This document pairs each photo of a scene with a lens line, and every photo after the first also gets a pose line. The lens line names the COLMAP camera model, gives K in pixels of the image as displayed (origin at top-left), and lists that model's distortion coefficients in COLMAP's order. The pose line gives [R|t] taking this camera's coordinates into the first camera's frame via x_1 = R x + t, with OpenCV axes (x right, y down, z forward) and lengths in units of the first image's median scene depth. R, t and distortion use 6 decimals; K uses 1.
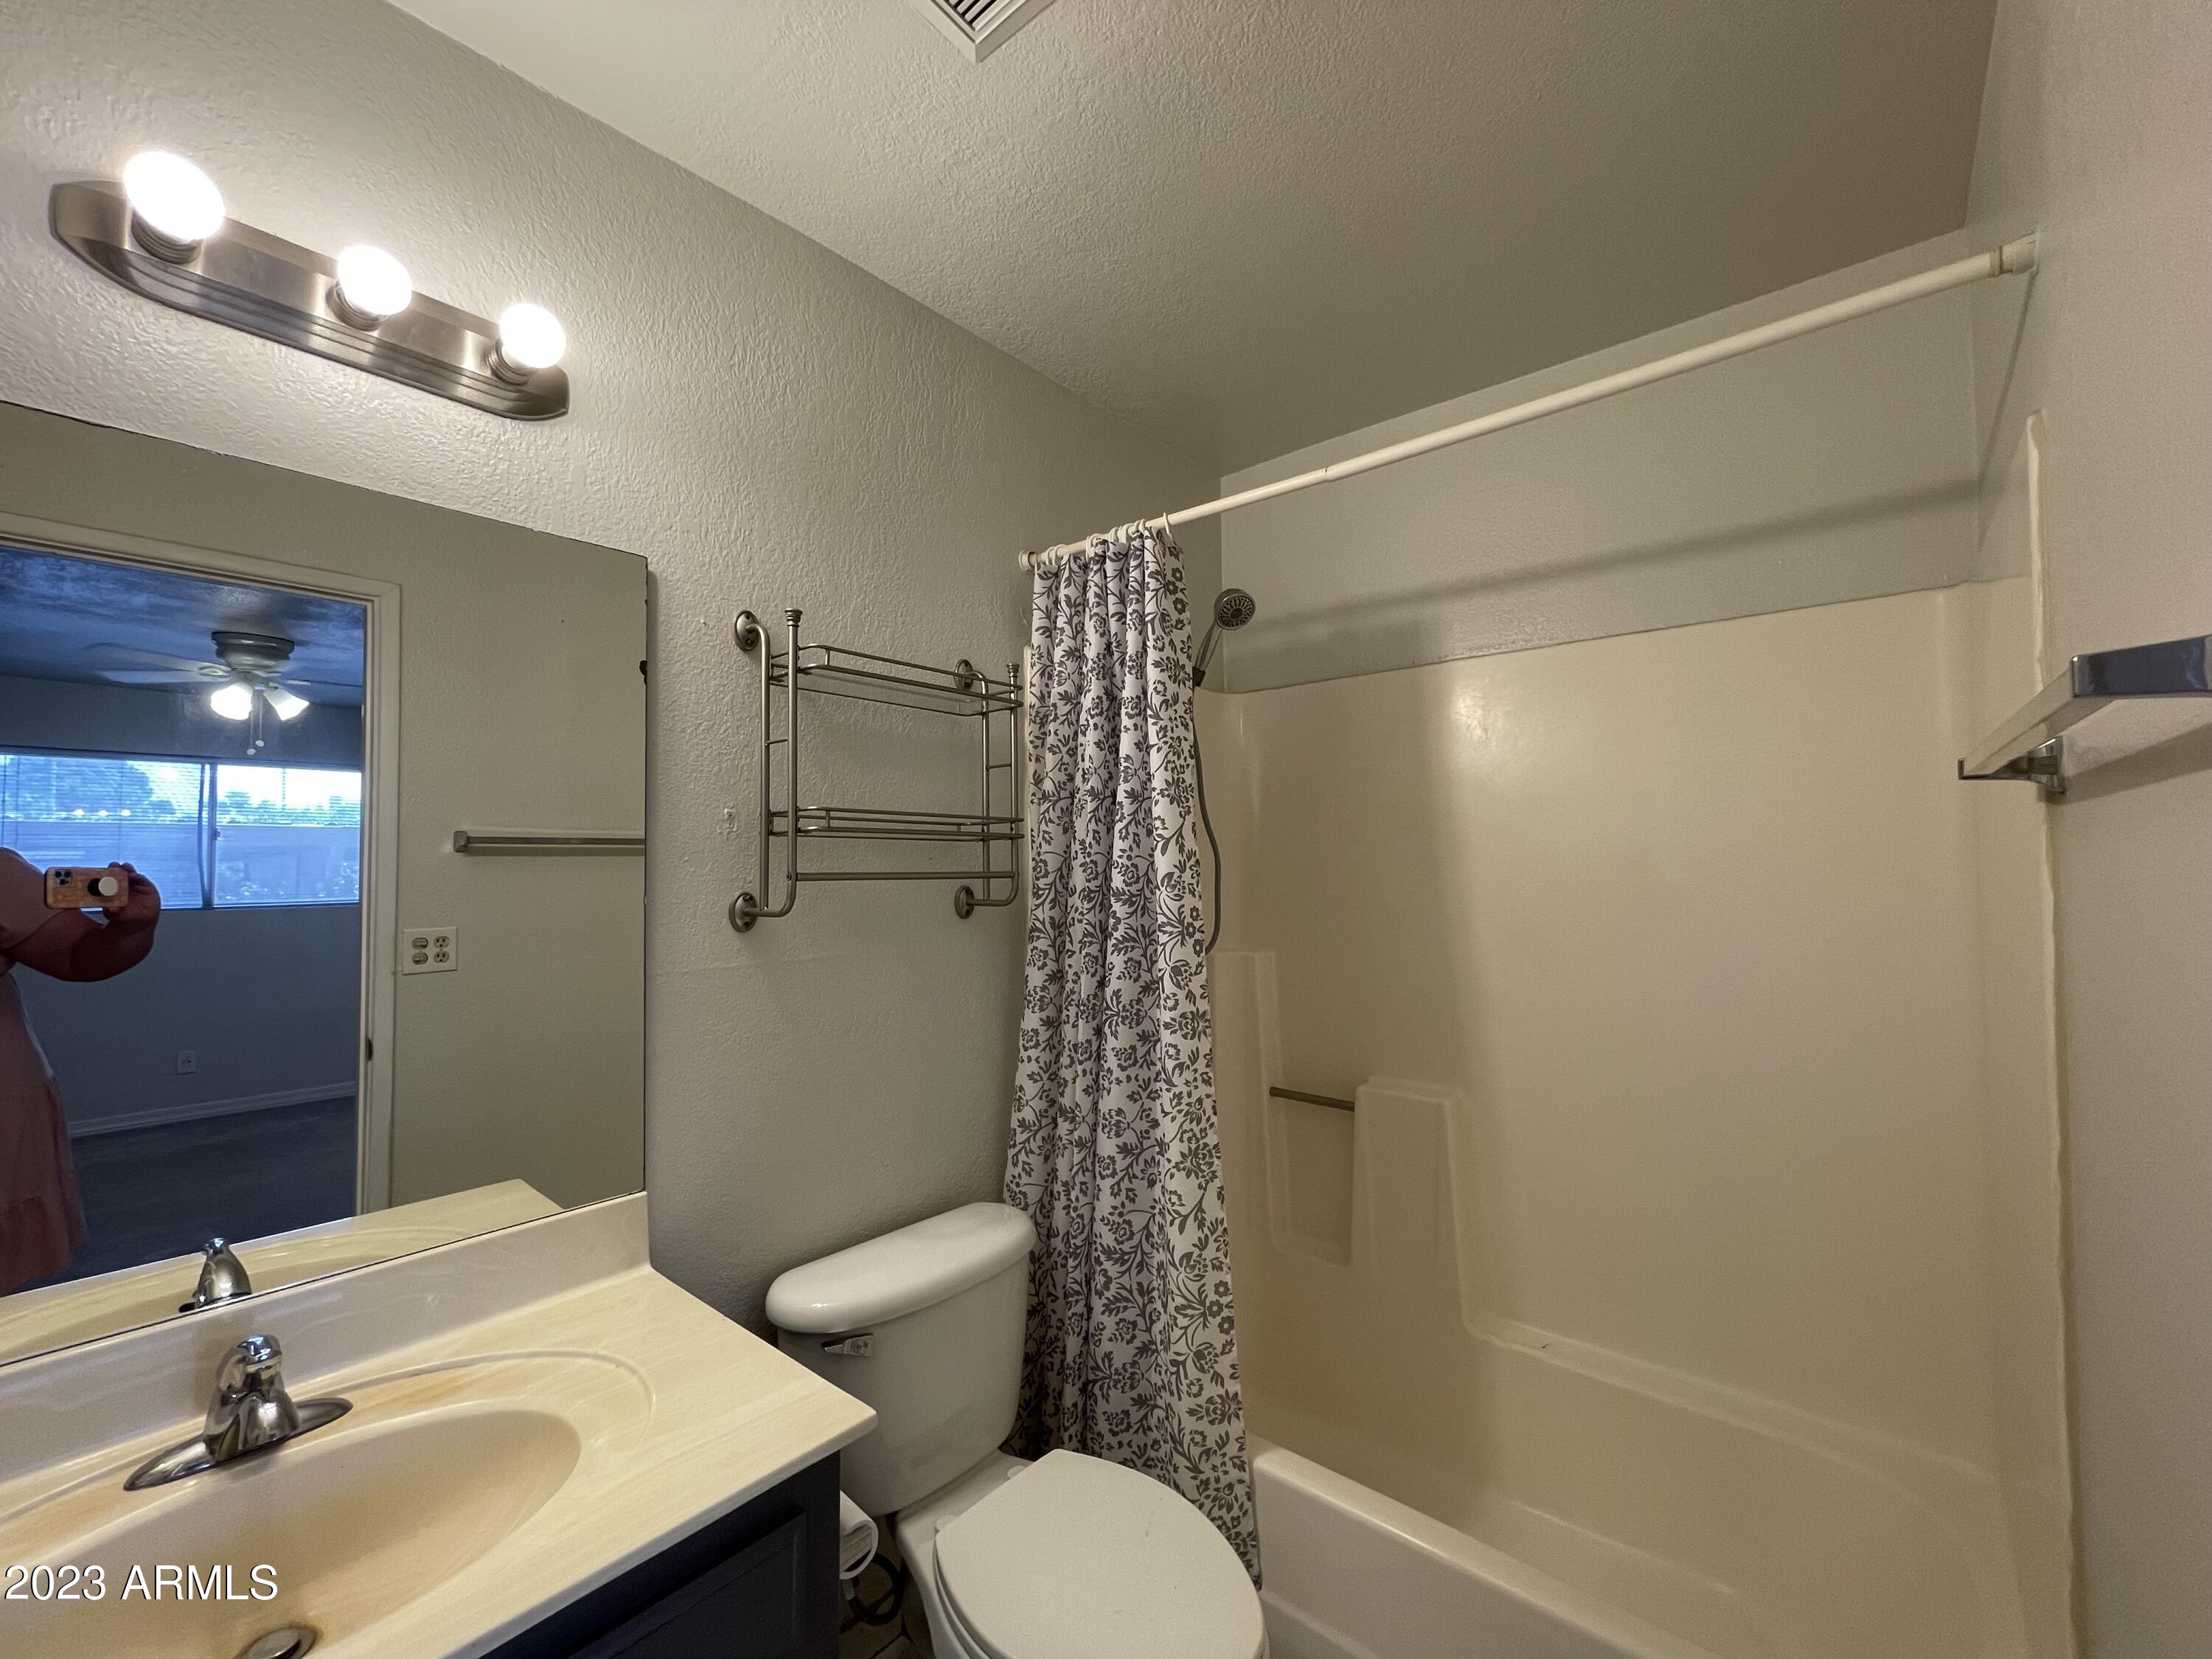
lens RADIAL K [[842.6, 0, 1106.0], [0, 842.6, 829.5], [0, 0, 1]] dist [-0.000703, -0.000150]
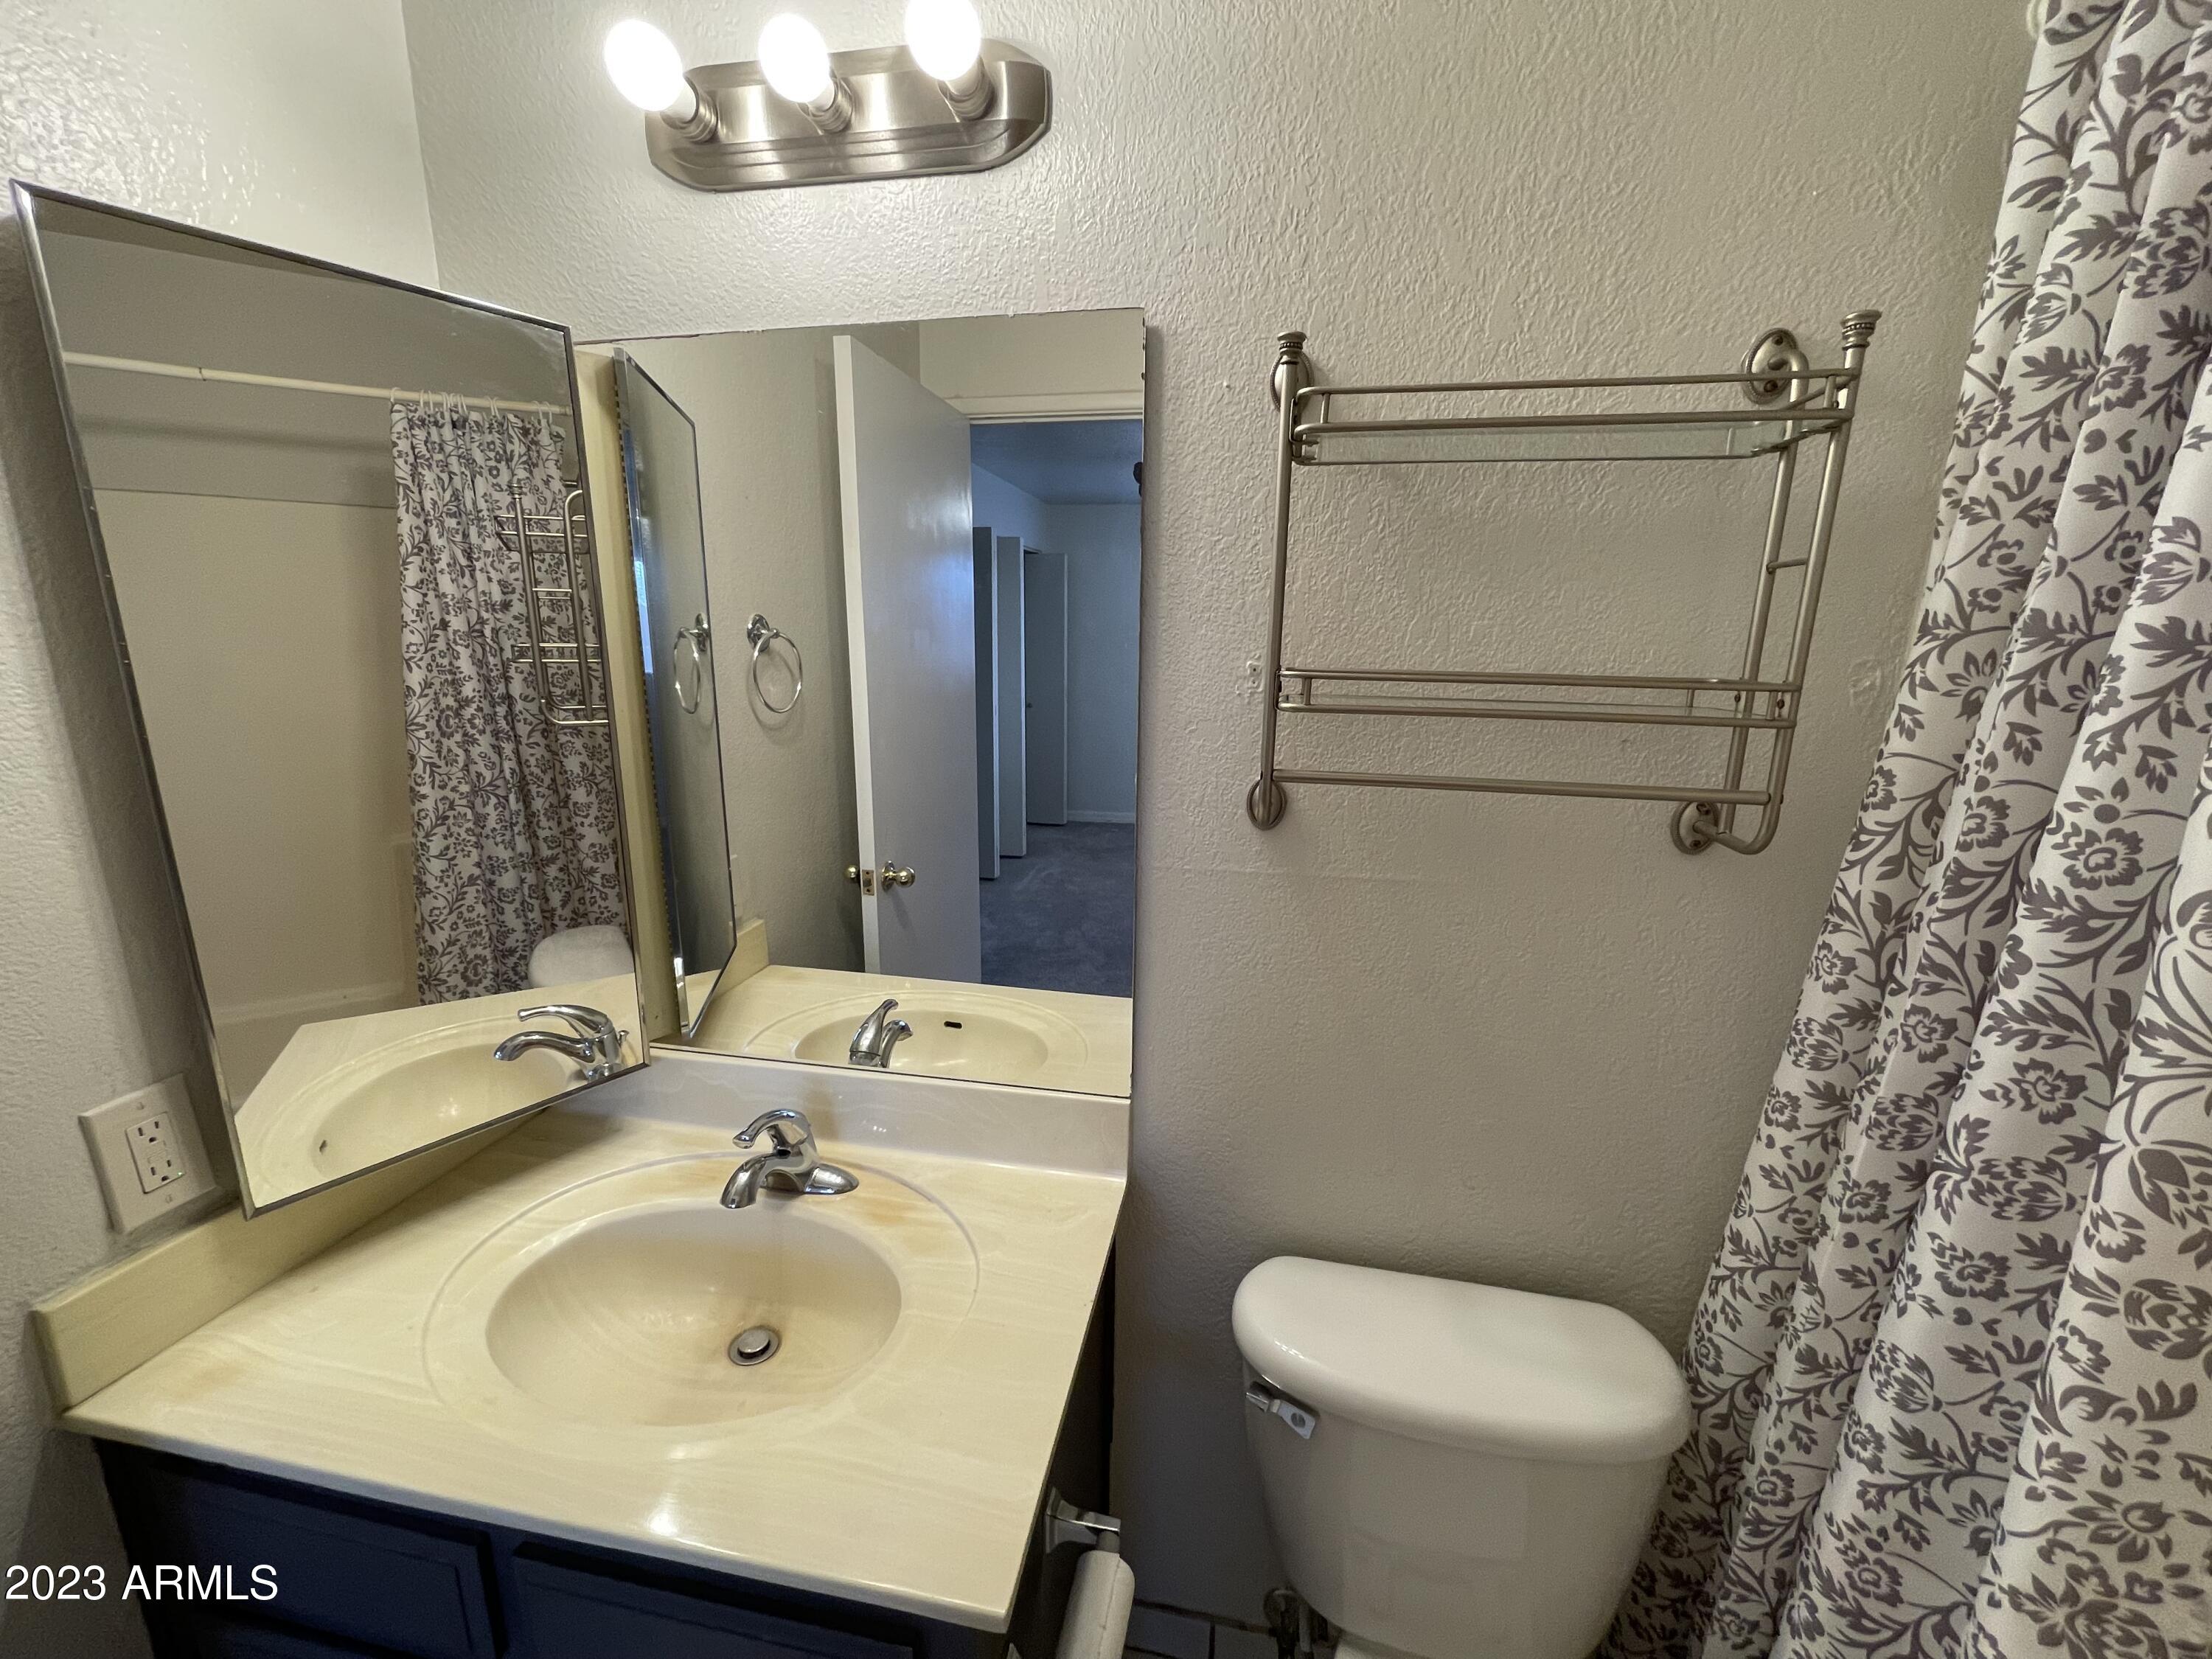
lens RADIAL K [[890.5, 0, 1114.3], [0, 890.5, 829.6], [0, 0, 1]] dist [0.001939, -0.001998]
pose [[0.504551, 0.204578, -0.838794, 0.136083], [0.015927, 0.969151, 0.245952, -0.062375], [0.863235, -0.137454, 0.485728, 0.433367]]
